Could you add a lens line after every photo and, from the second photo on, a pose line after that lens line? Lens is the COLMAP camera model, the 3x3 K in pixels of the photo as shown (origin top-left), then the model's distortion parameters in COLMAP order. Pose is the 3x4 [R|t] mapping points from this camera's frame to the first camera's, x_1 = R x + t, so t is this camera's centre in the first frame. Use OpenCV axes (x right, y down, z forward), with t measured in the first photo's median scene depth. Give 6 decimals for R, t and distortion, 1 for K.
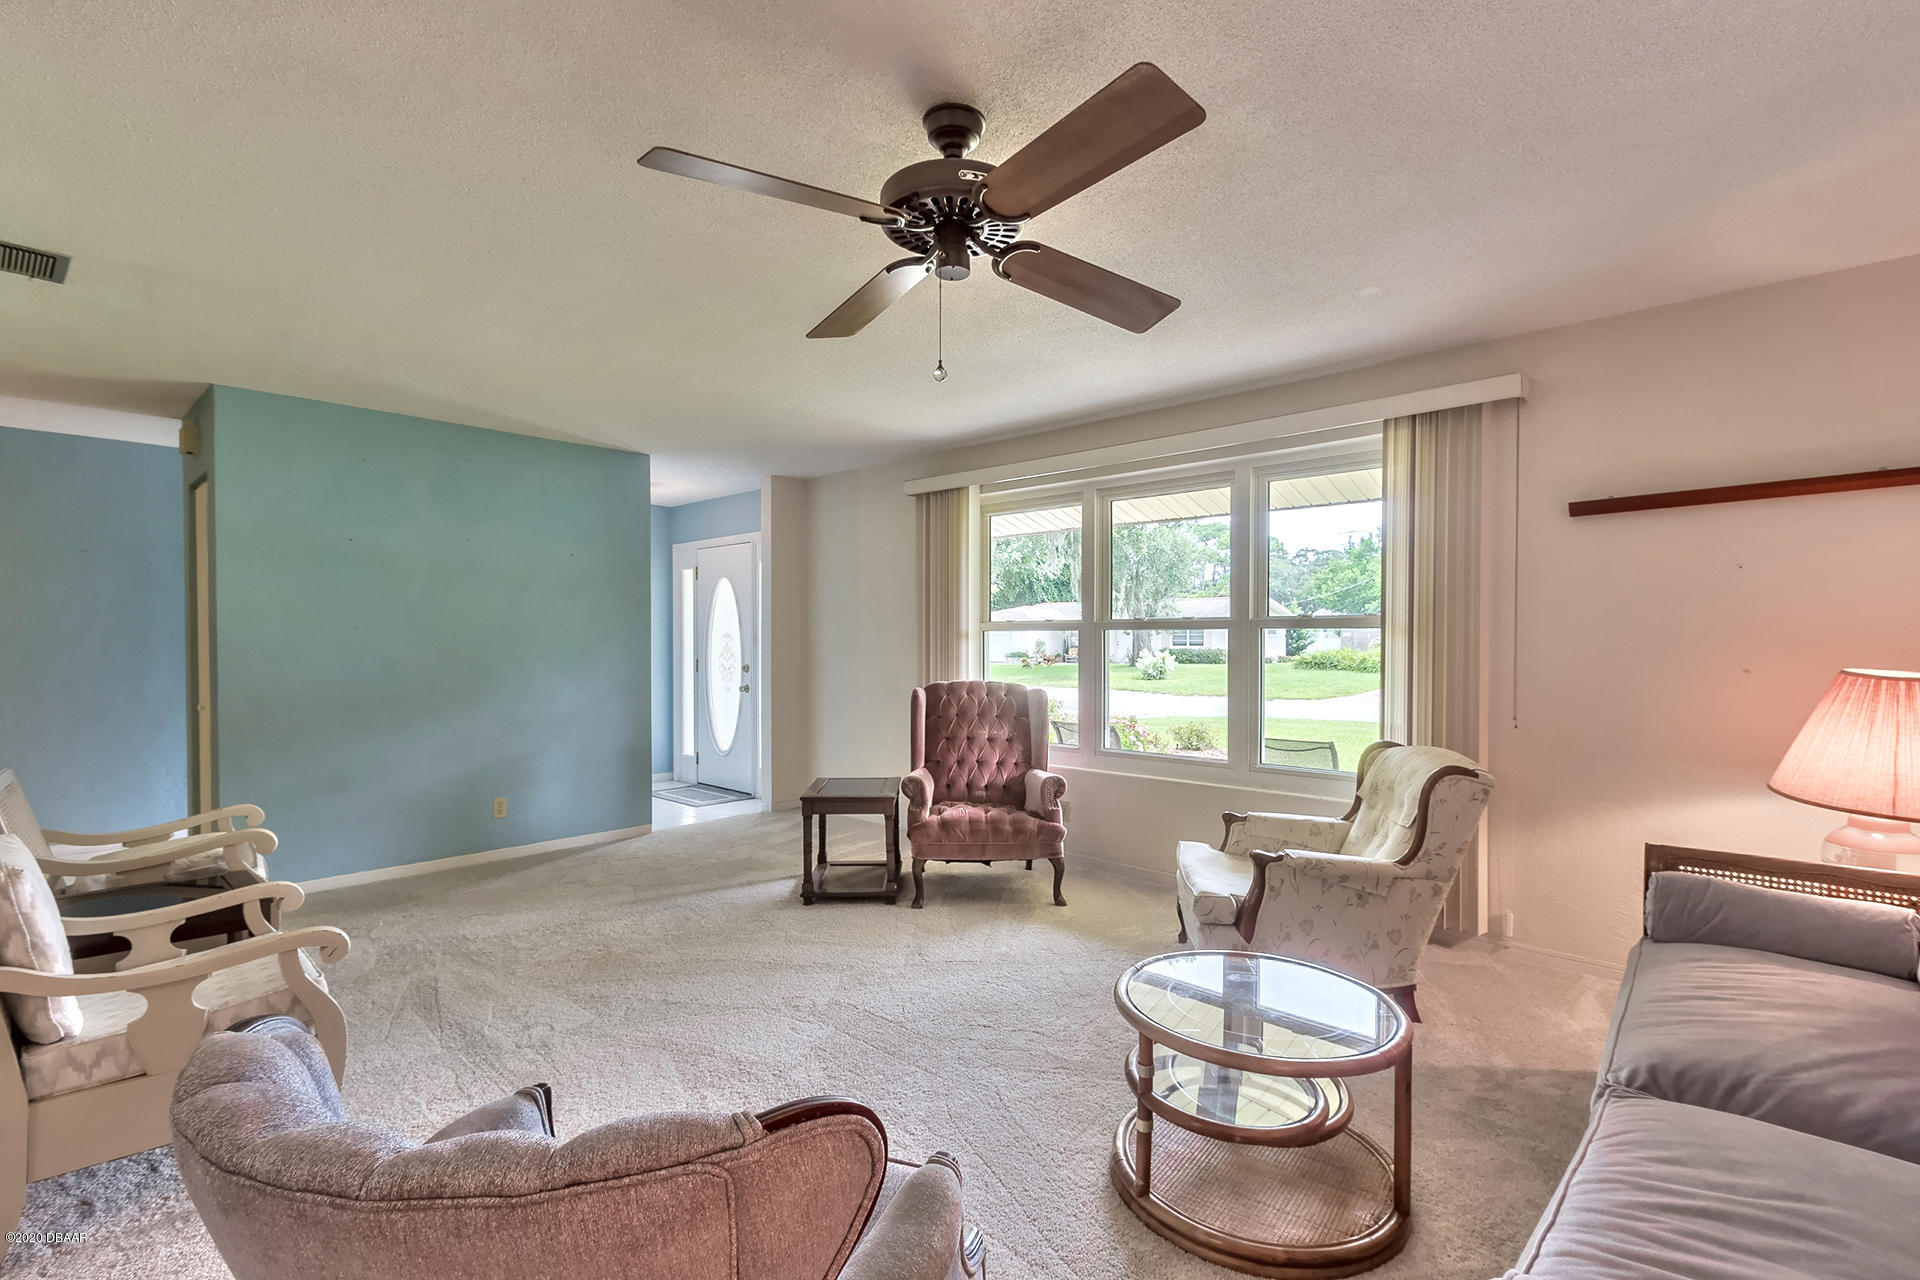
lens RADIAL K [[930.0, 0, 930.3], [0, 930.0, 649.8], [0, 0, 1]] dist [-0.004278, -0.001125]
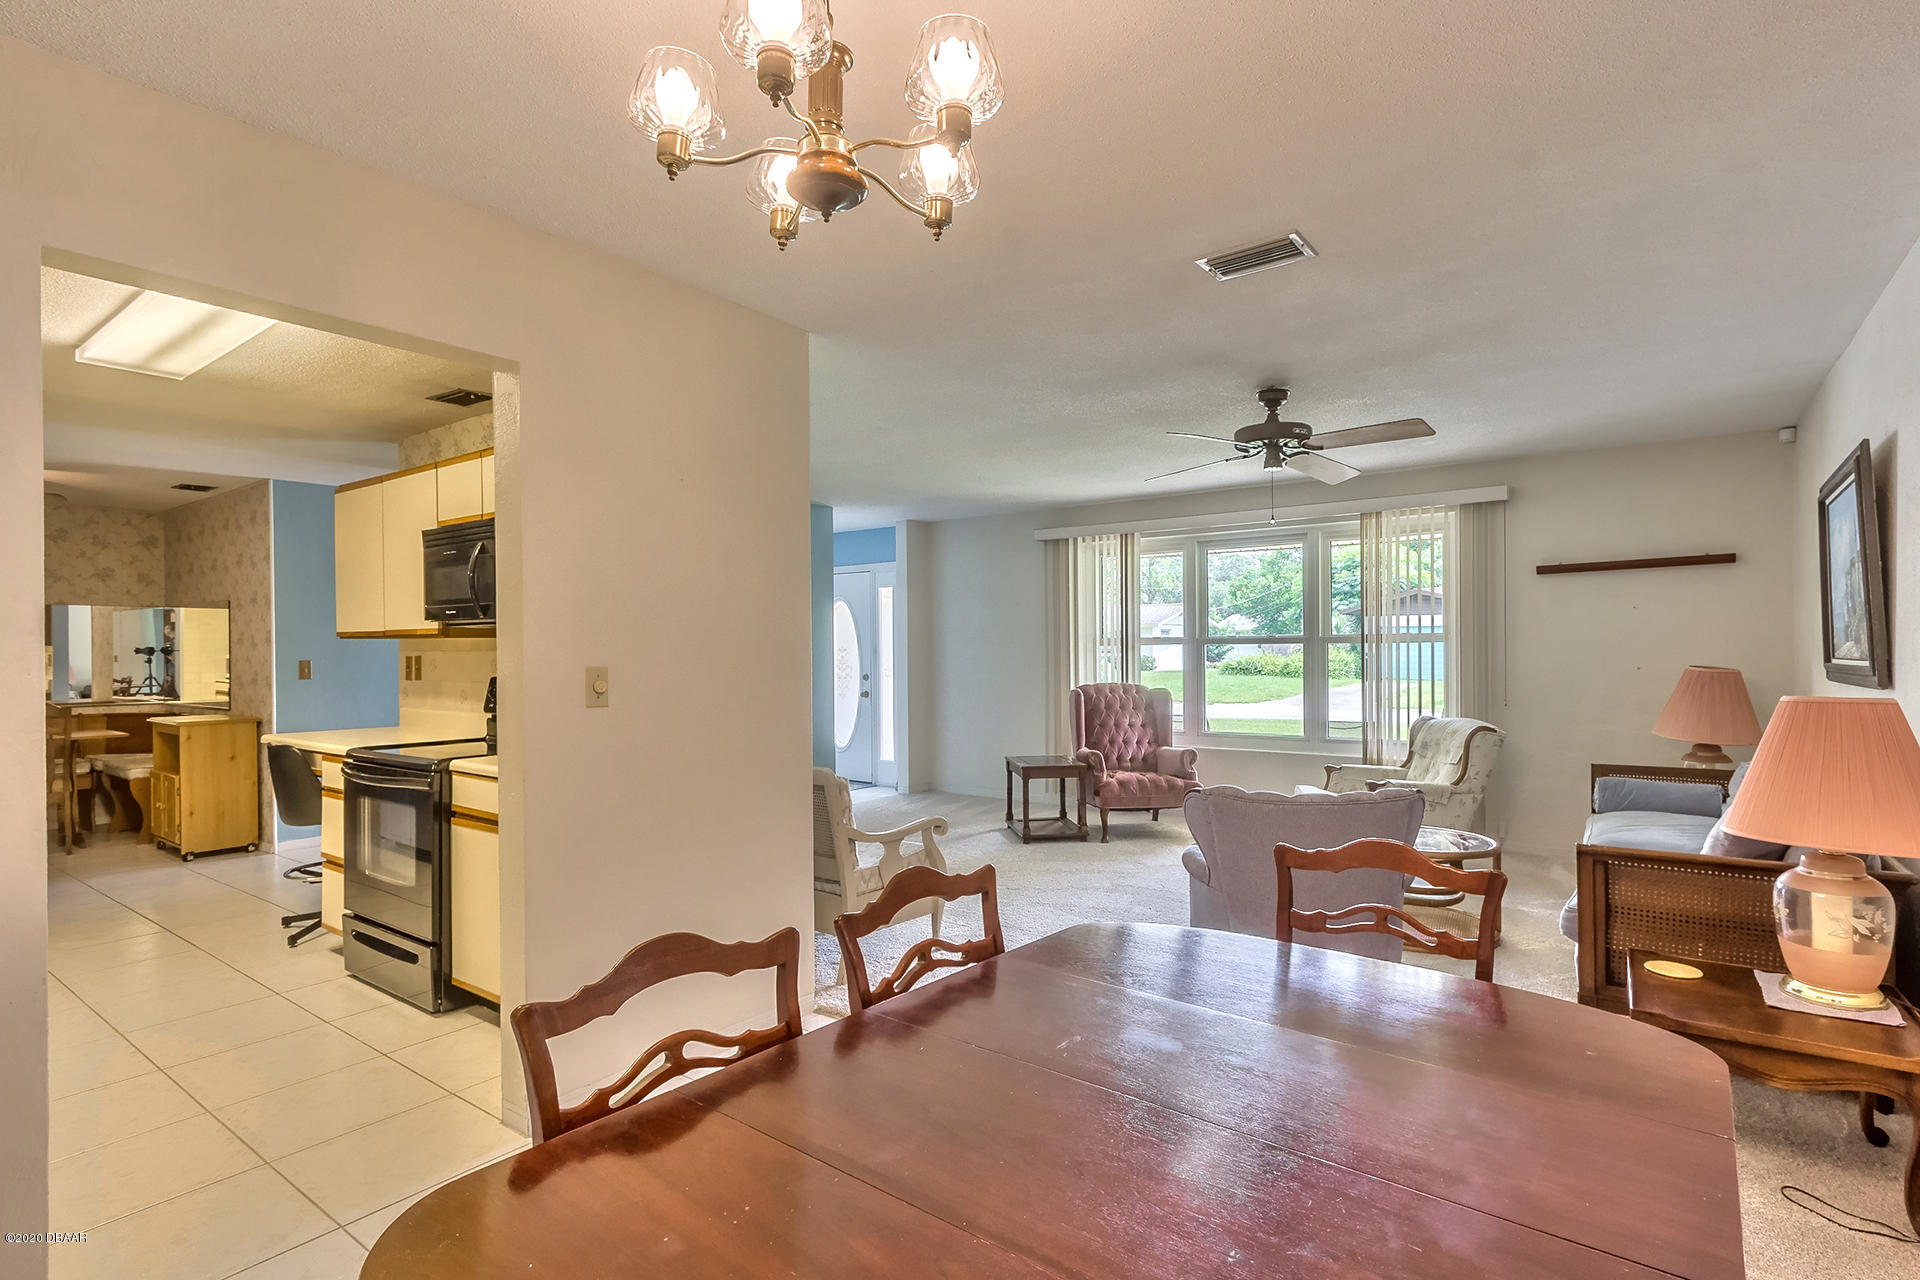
lens RADIAL K [[930.0, 0, 974.2], [0, 930.0, 643.6], [0, 0, 1]] dist [-0.004278, -0.001125]
pose [[0.993656, -0.007735, 0.112192, -0.322570], [0.009618, 0.999822, -0.016250, -0.003881], [-0.112046, 0.017226, 0.993554, -0.343462]]
